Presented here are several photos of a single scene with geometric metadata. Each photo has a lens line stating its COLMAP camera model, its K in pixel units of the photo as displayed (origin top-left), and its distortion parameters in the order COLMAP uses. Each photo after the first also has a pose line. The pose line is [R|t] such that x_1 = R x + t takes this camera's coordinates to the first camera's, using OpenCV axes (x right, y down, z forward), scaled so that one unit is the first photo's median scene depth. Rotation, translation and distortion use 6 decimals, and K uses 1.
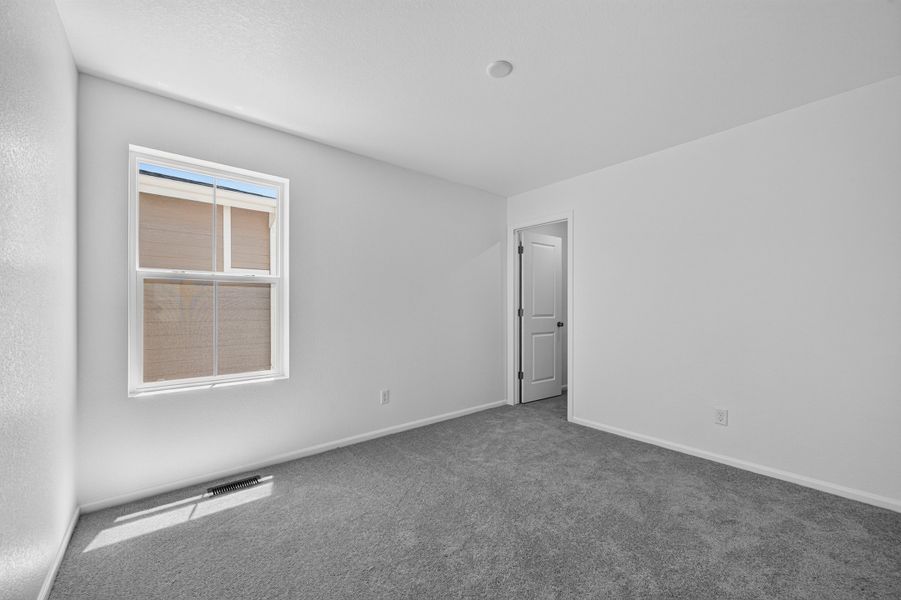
lens RADIAL K [[357.0, 0, 451.6], [0, 357.0, 304.8], [0, 0, 1]] dist [-0.002708, -0.000258]
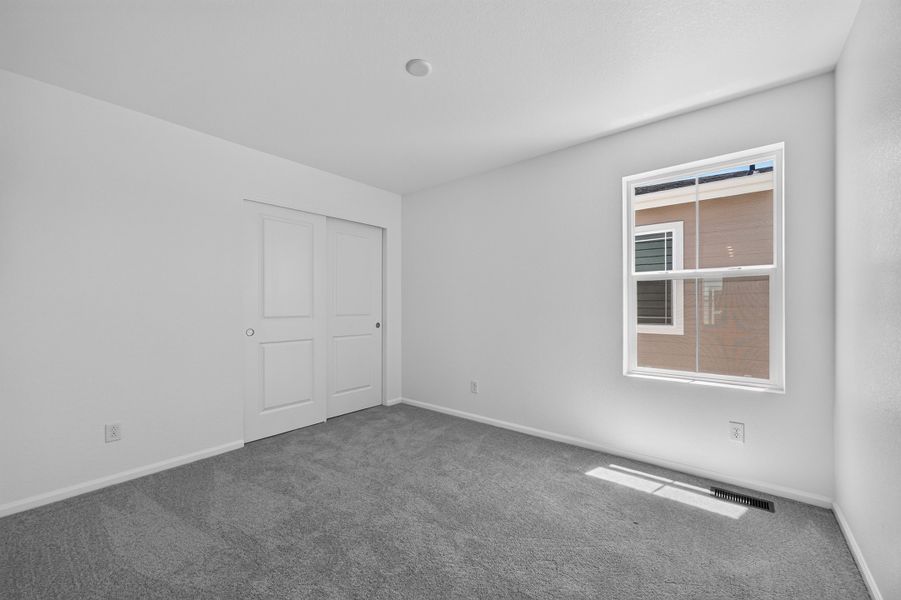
lens RADIAL K [[357.0, 0, 451.6], [0, 357.0, 304.8], [0, 0, 1]] dist [-0.002708, -0.000258]
pose [[0.186800, -0.000574, -0.982398, 0.204410], [0.011495, 0.999933, 0.001602, -0.001391], [0.982331, -0.011592, 0.186794, 0.141184]]
